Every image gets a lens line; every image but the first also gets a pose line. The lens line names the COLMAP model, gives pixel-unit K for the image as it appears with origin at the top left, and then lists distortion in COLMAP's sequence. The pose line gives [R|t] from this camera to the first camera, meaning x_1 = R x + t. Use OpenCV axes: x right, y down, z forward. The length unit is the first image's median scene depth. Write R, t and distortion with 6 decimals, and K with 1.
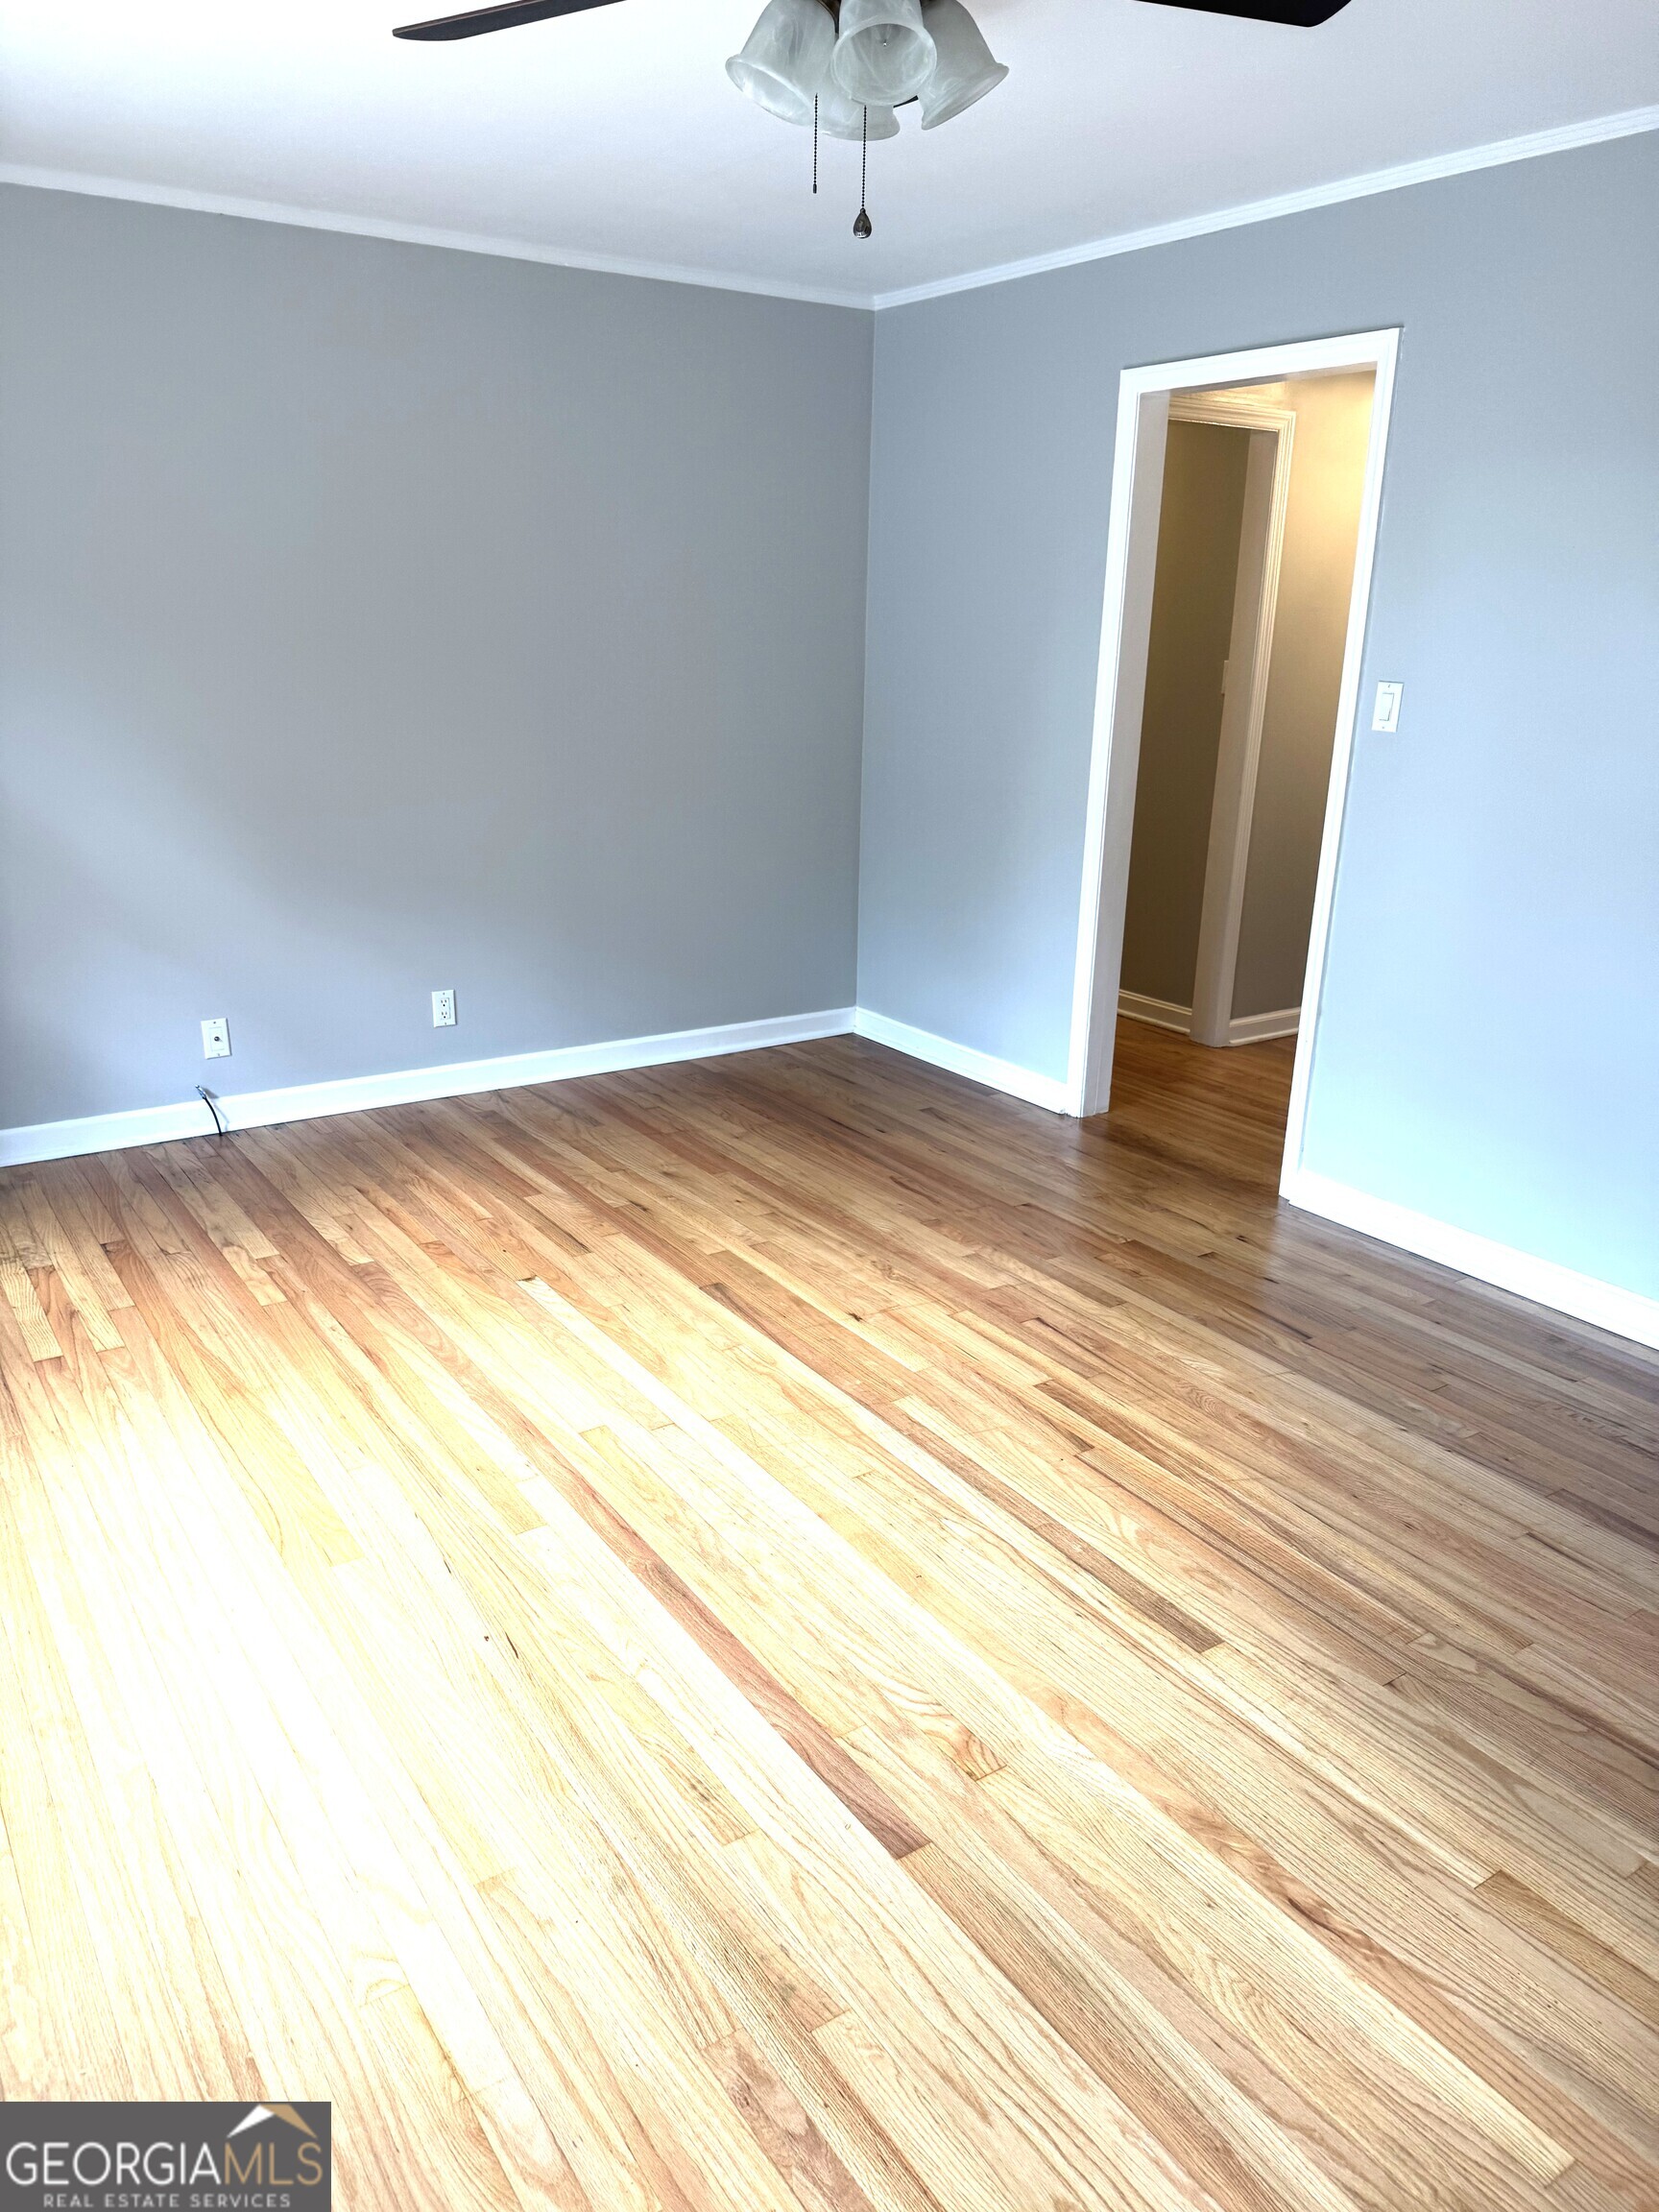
lens RADIAL K [[1549.2, 0, 819.3], [0, 1549.2, 1095.7], [0, 0, 1]] dist [0.043400, -0.056778]
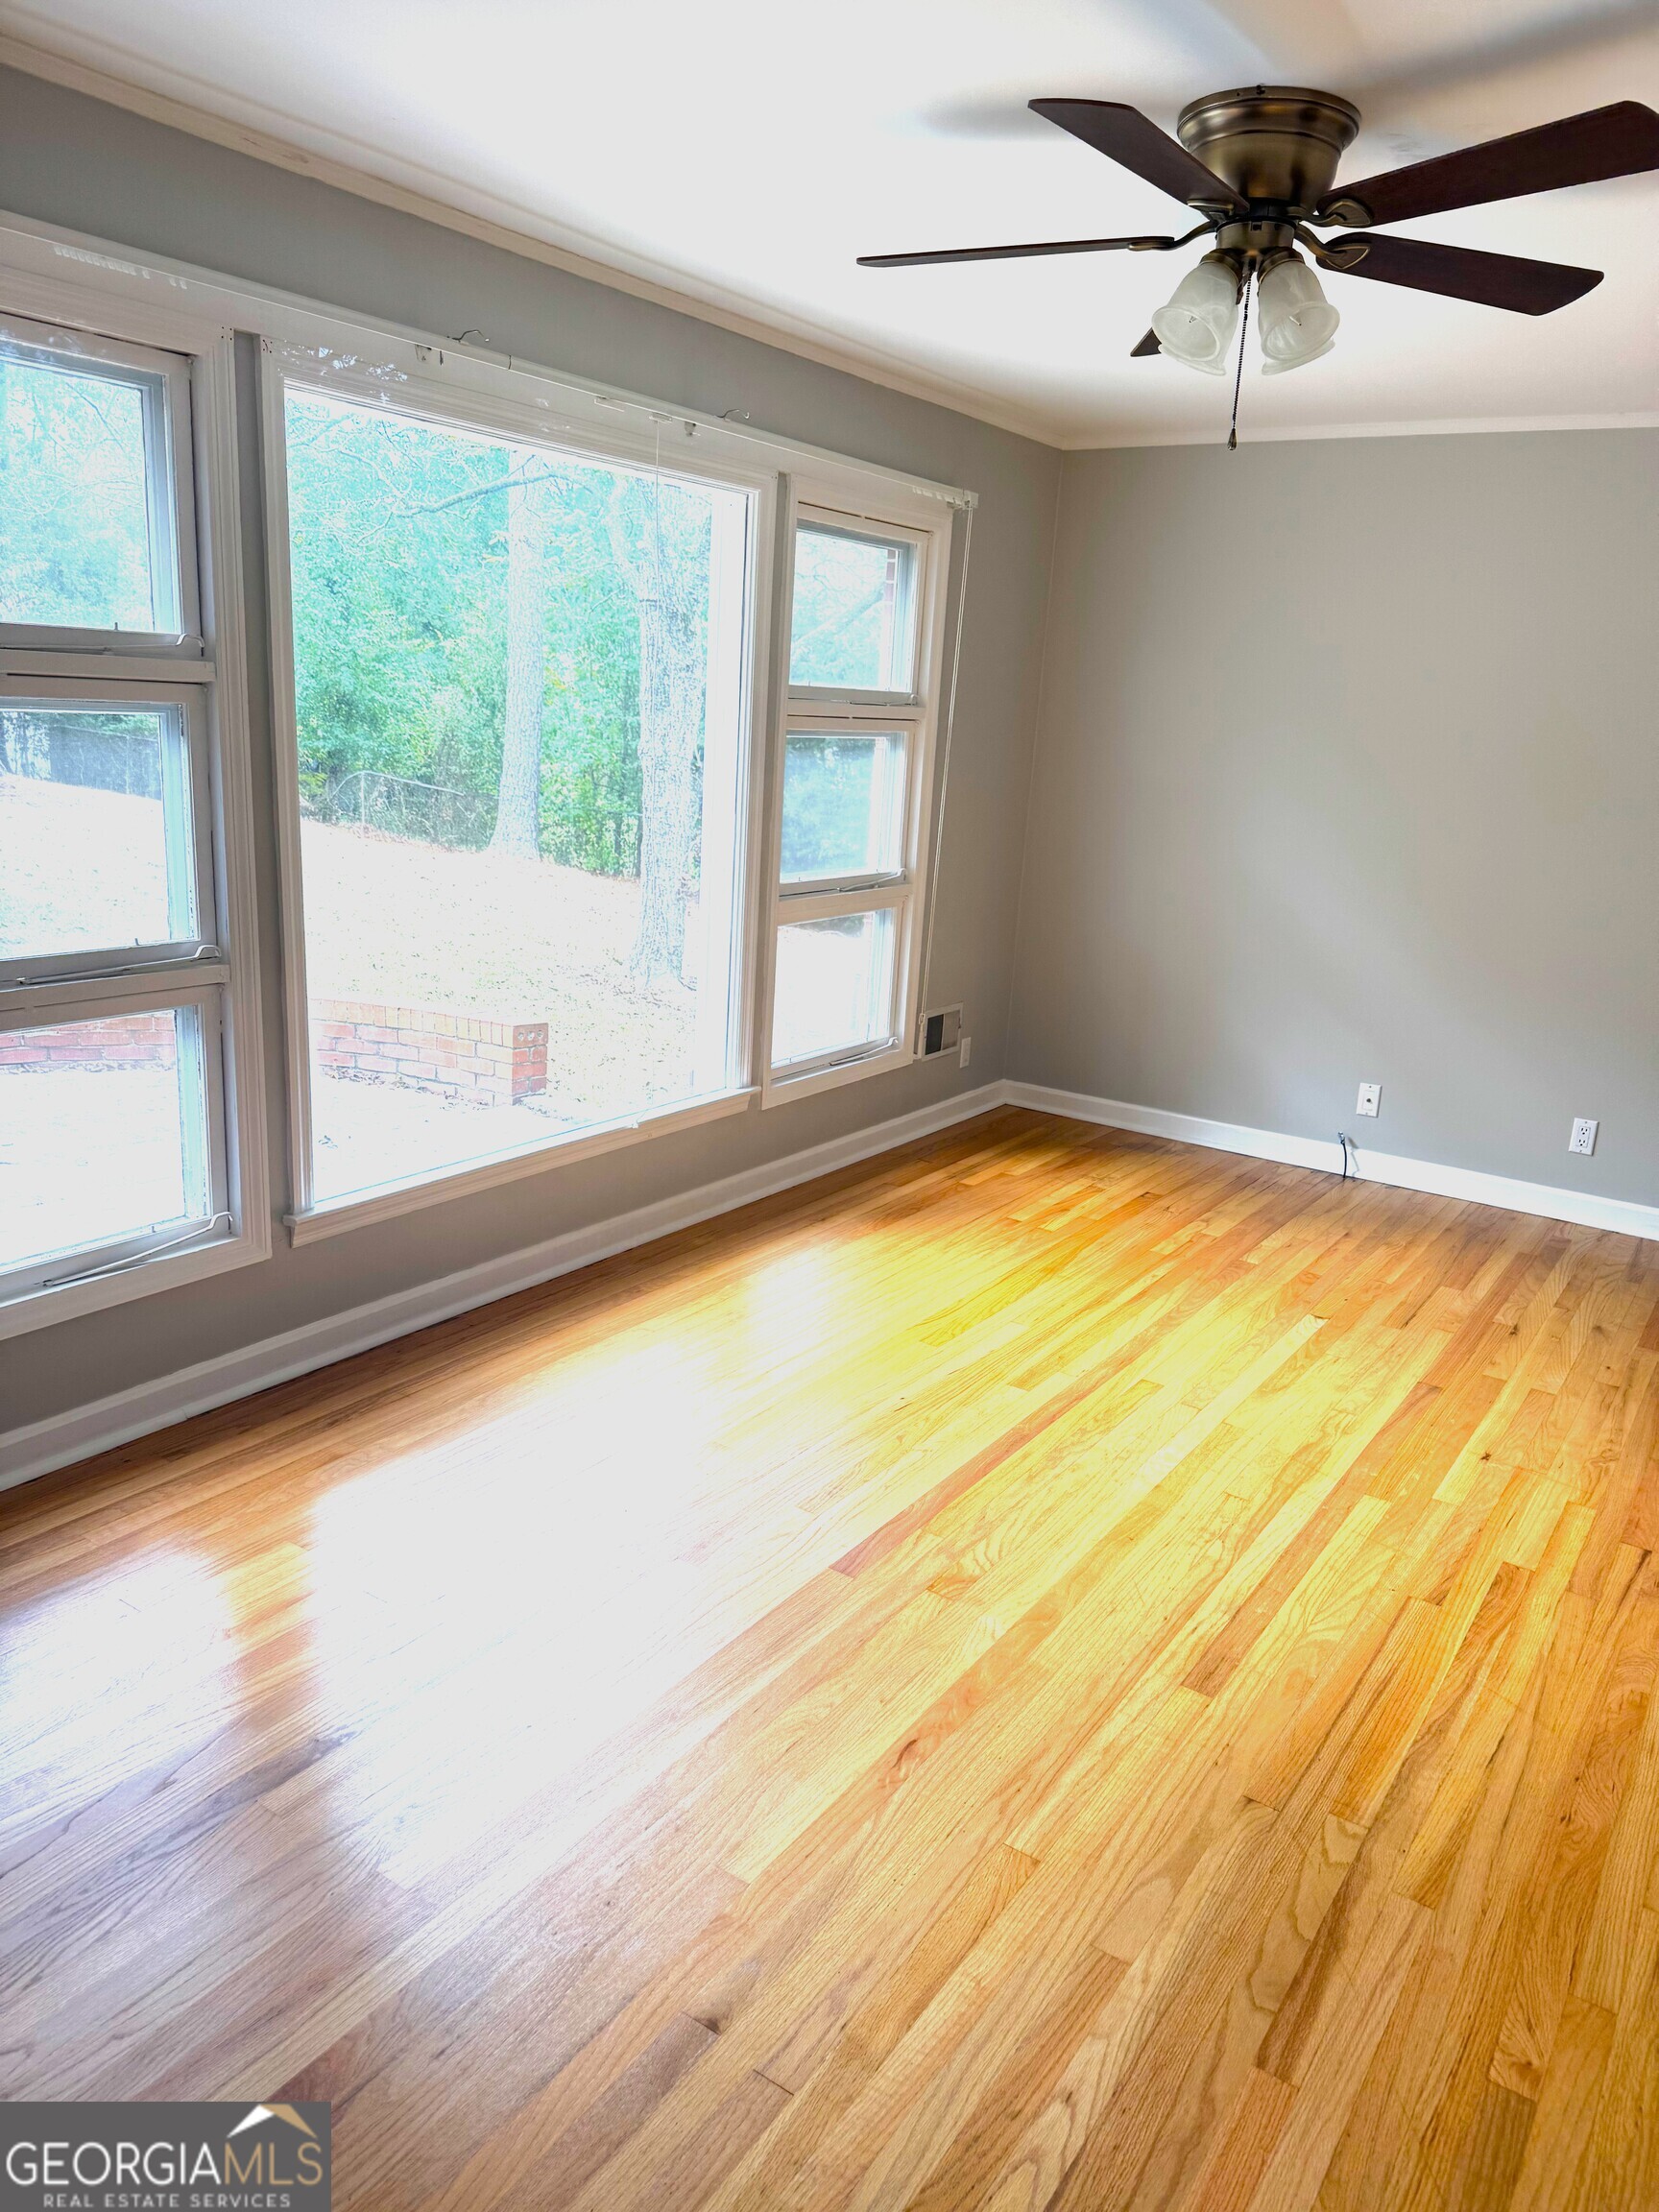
lens RADIAL K [[1549.2, 0, 813.3], [0, 1549.2, 1110.0], [0, 0, 1]] dist [0.043400, -0.056778]
pose [[0.369746, 0.240873, -0.897367, 0.671719], [-0.321601, 0.939290, 0.119615, -0.044029], [0.871700, 0.244367, 0.424764, 0.139694]]
